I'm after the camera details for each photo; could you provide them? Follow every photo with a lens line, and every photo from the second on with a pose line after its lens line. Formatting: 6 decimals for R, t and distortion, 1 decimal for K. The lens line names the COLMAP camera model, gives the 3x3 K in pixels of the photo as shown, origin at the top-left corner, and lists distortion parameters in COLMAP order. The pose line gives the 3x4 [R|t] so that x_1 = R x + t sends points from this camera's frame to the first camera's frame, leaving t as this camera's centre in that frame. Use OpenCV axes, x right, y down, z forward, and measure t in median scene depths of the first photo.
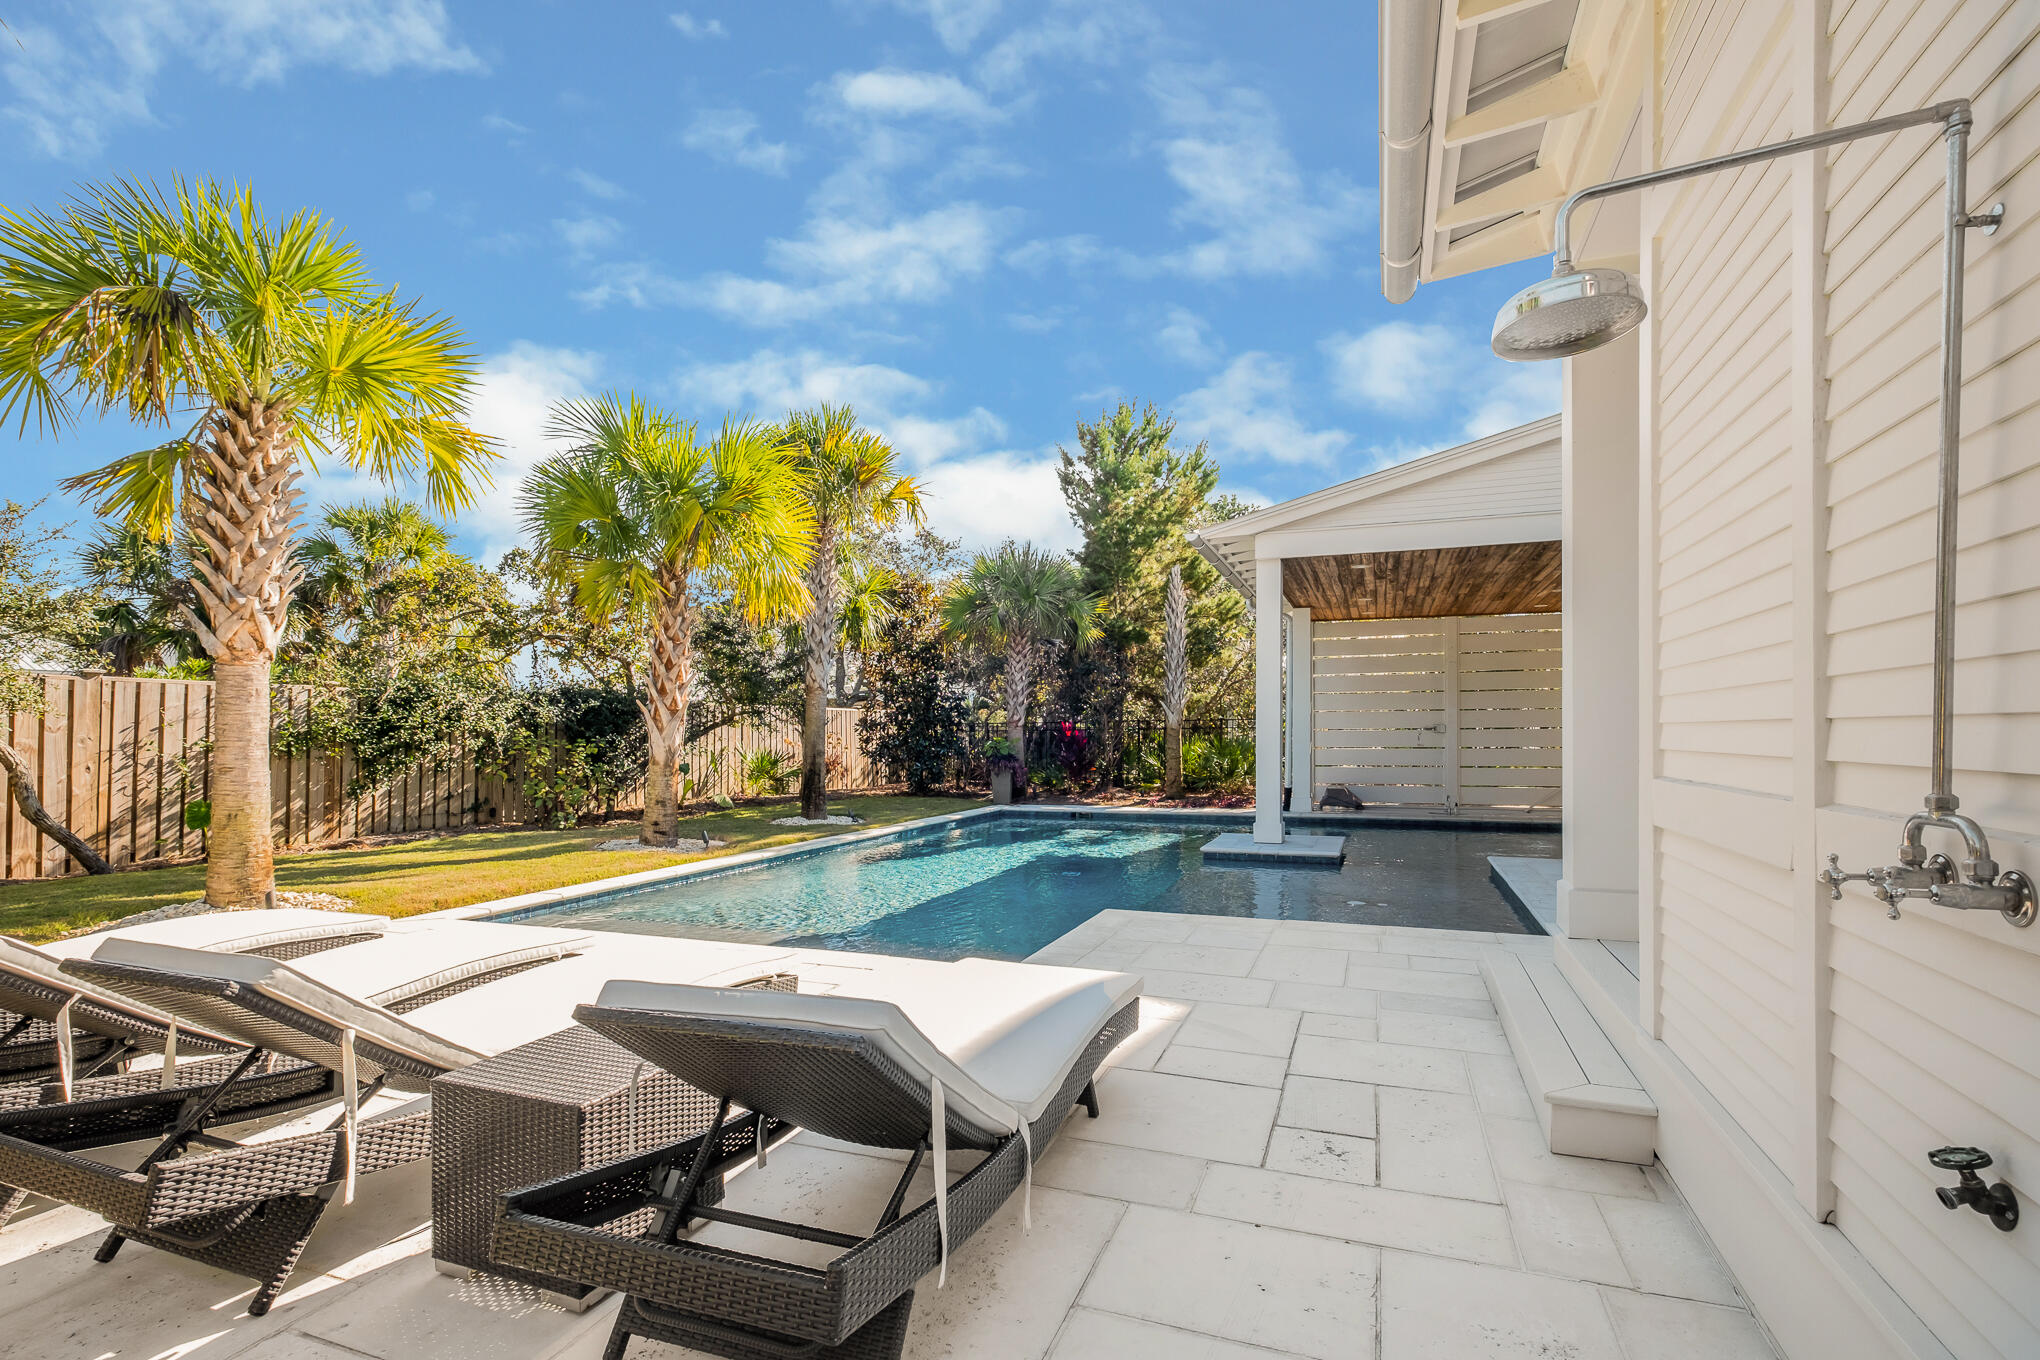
lens RADIAL K [[903.5, 0, 1020.0], [0, 903.5, 680.0], [0, 0, 1]] dist [0.001006, -0.000476]
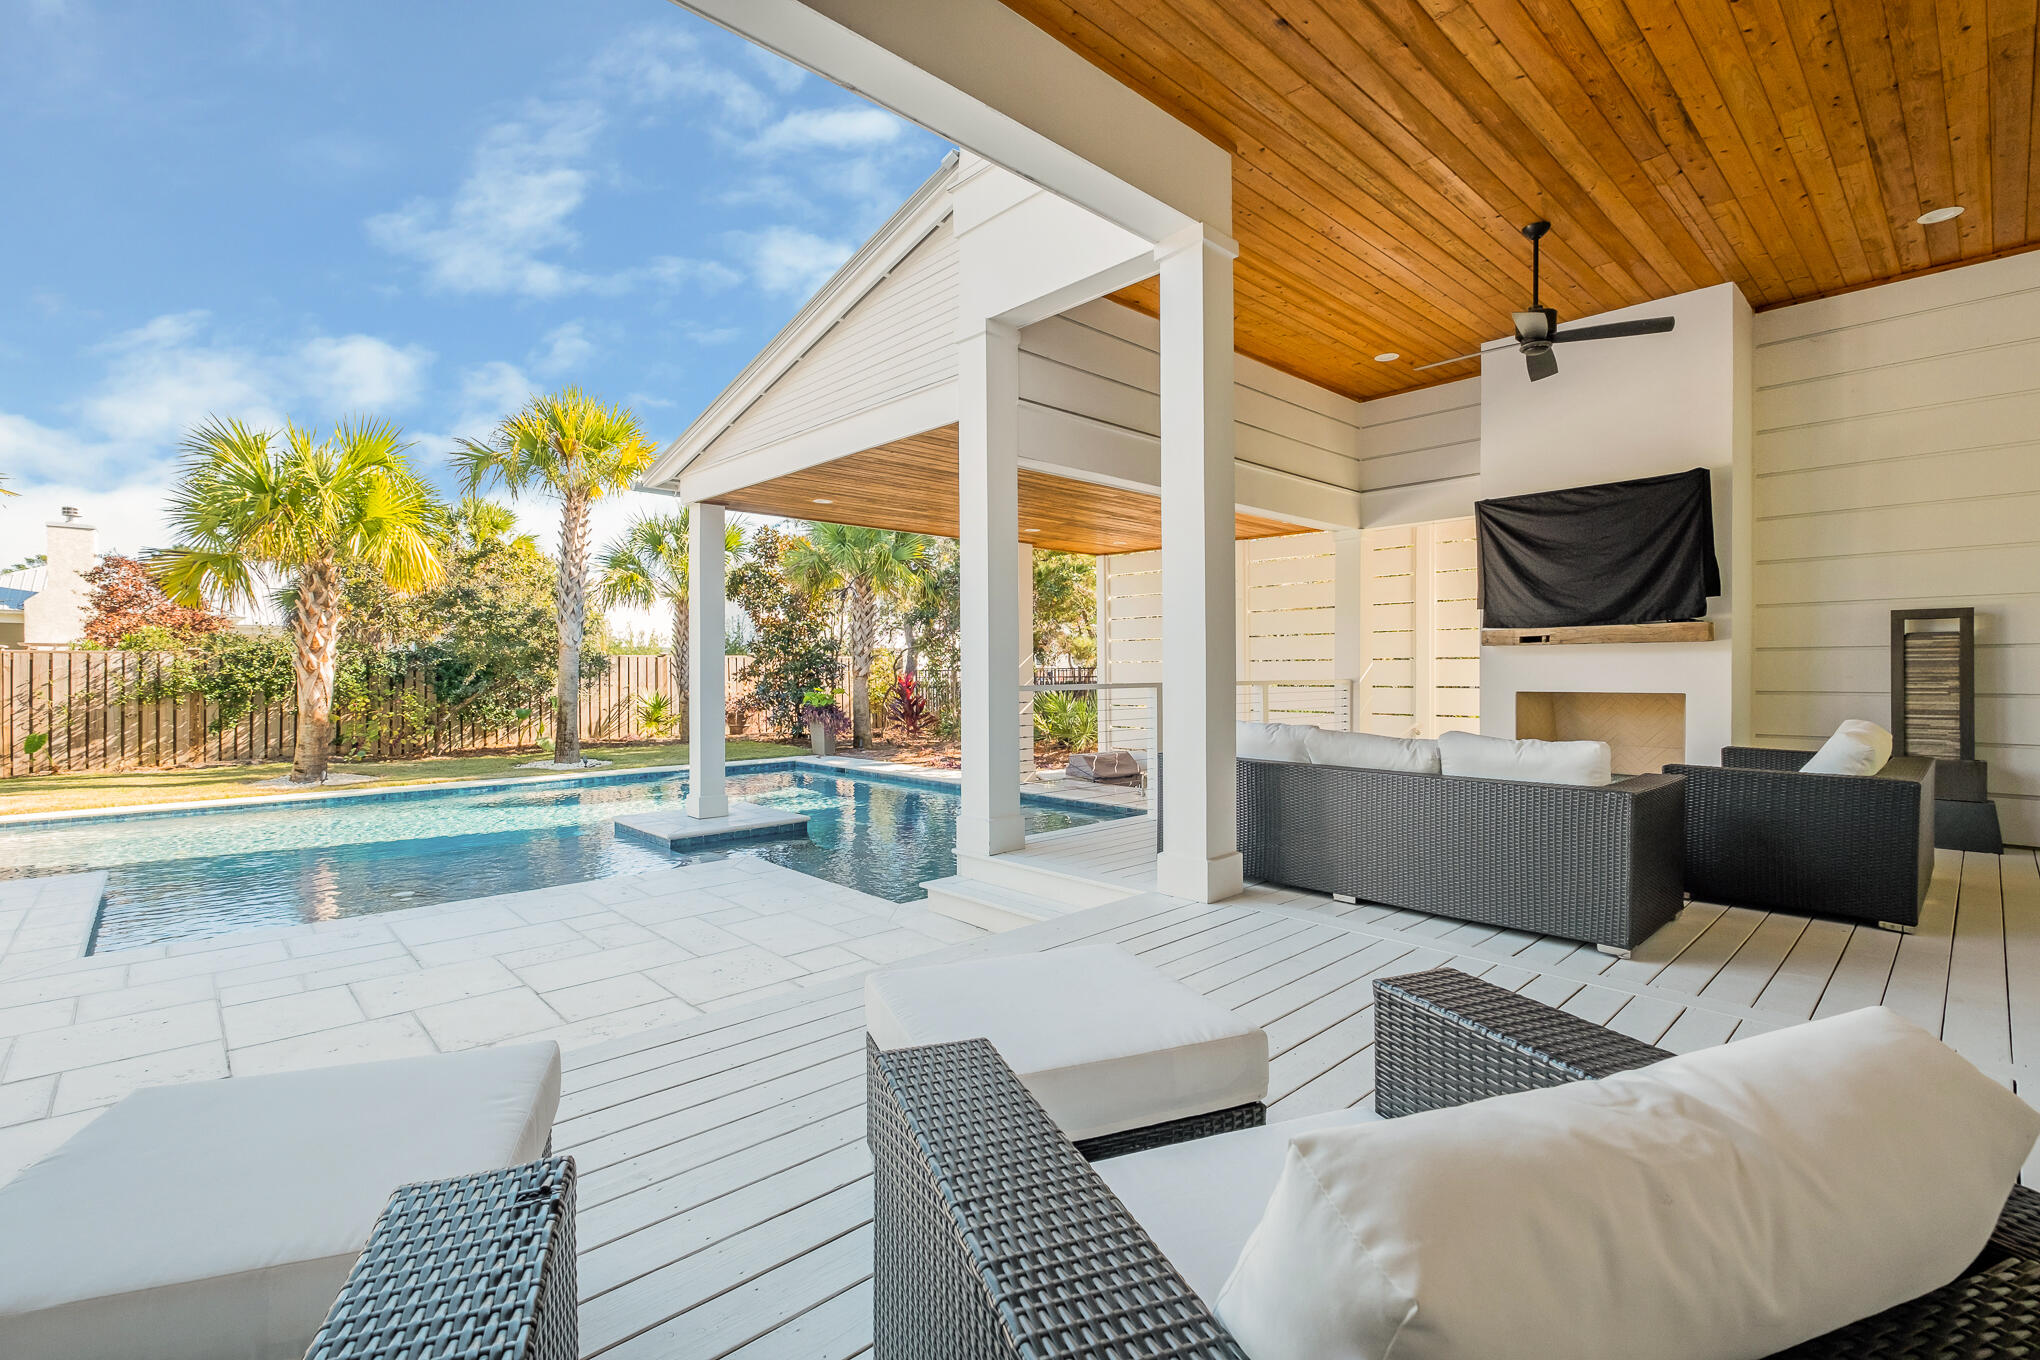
lens RADIAL K [[903.5, 0, 1020.0], [0, 903.5, 680.0], [0, 0, 1]] dist [0.001006, -0.000476]
pose [[0.893529, 0.005178, -0.448975, 1.098849], [0.027457, 0.997432, 0.066148, -0.005730], [0.448165, -0.071432, 0.891092, 0.399859]]
